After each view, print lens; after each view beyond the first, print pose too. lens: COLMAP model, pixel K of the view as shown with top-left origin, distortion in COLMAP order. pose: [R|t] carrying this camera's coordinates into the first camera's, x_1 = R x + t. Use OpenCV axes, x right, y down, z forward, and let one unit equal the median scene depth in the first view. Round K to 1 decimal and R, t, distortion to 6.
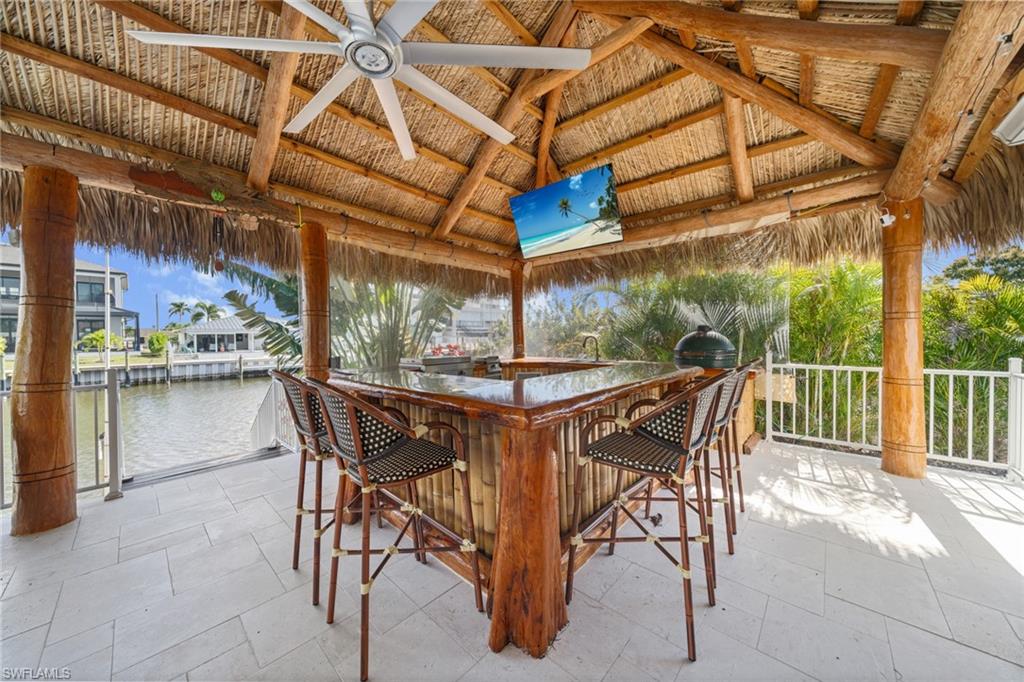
lens RADIAL K [[349.3, 0, 499.4], [0, 349.3, 339.9], [0, 0, 1]] dist [-0.001756, -0.000214]
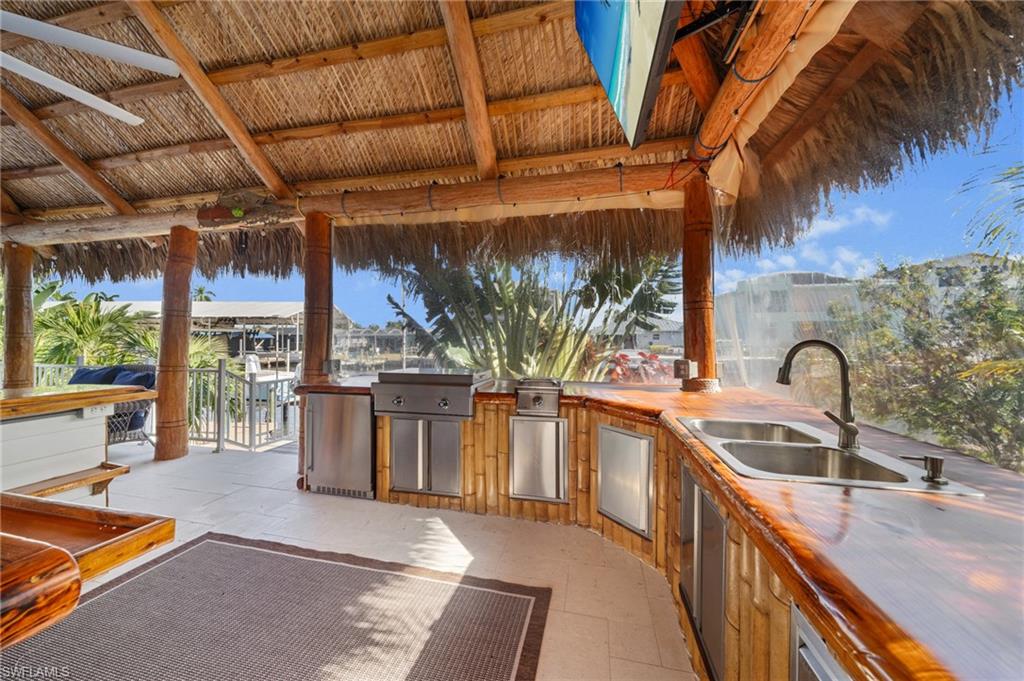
lens RADIAL K [[356.4, 0, 508.9], [0, 356.4, 344.1], [0, 0, 1]] dist [-0.001339, -0.000149]
pose [[0.506361, 0.031143, -0.861759, 0.458271], [-0.019217, 0.999507, 0.024829, -0.013504], [0.862107, 0.003988, 0.506710, 0.836869]]
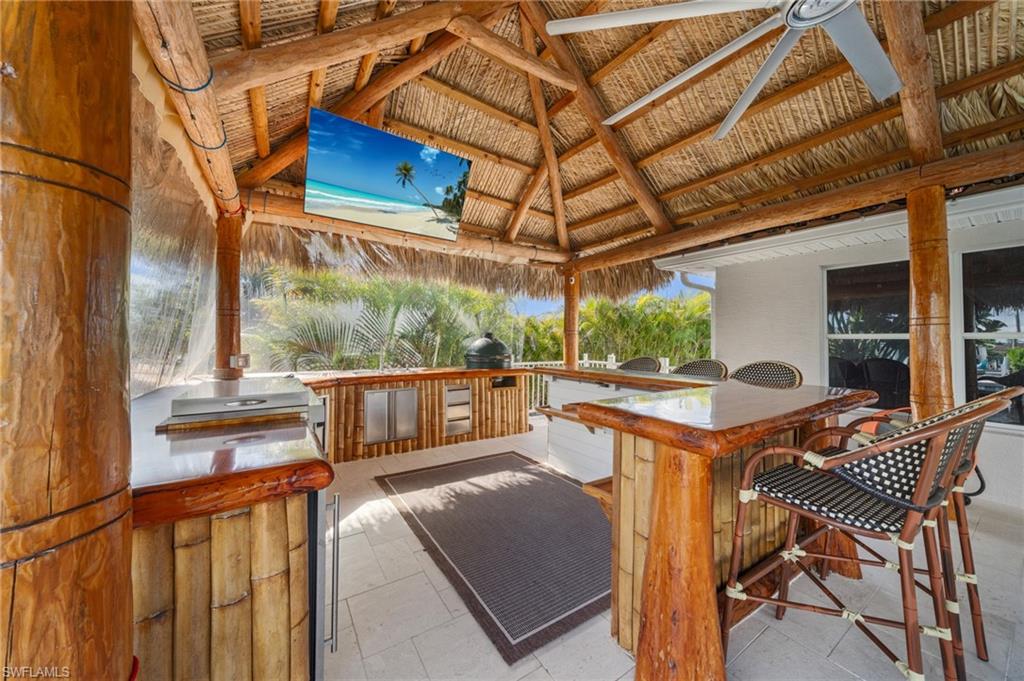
lens RADIAL K [[353.1, 0, 502.5], [0, 353.1, 330.3], [0, 0, 1]] dist [-0.002704, -0.000215]
pose [[0.245385, 0.052252, 0.968017, -0.543557], [0.002594, 0.998507, -0.054555, 0.015214], [-0.969422, 0.015898, 0.244883, 0.644175]]
